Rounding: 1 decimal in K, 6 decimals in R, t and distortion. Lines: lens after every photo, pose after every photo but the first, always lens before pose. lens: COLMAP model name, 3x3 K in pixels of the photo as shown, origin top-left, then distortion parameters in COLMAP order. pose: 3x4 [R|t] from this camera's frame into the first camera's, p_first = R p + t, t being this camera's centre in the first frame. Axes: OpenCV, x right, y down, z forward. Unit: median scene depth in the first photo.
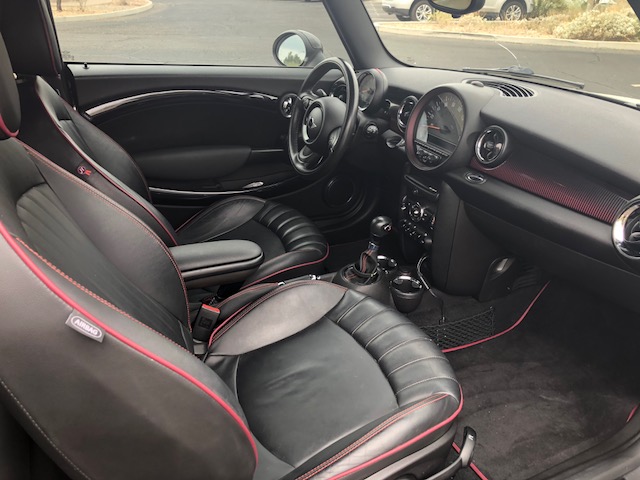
lens RADIAL K [[521.3, 0, 320.0], [0, 521.3, 240.0], [0, 0, 1]] dist [-0.002053, 0.011709]
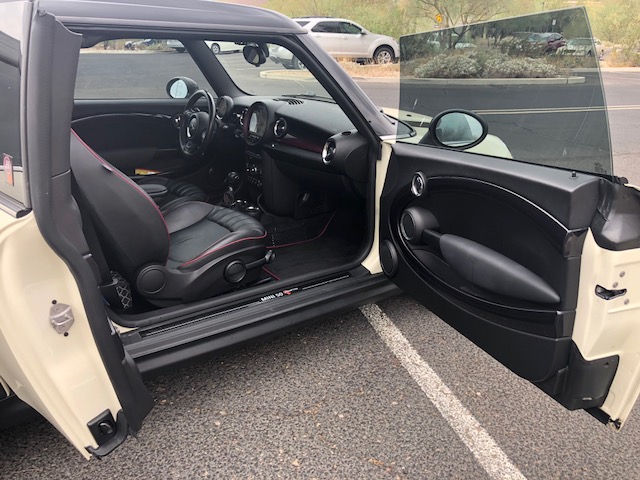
lens RADIAL K [[569.0, 0, 320.0], [0, 569.0, 240.0], [0, 0, 1]] dist [0.003611, -0.000388]
pose [[0.985279, -0.081794, 0.150116, 0.088733], [0.097293, 0.990322, -0.098981, 0.374994], [-0.140567, 0.112129, 0.983701, -0.883129]]
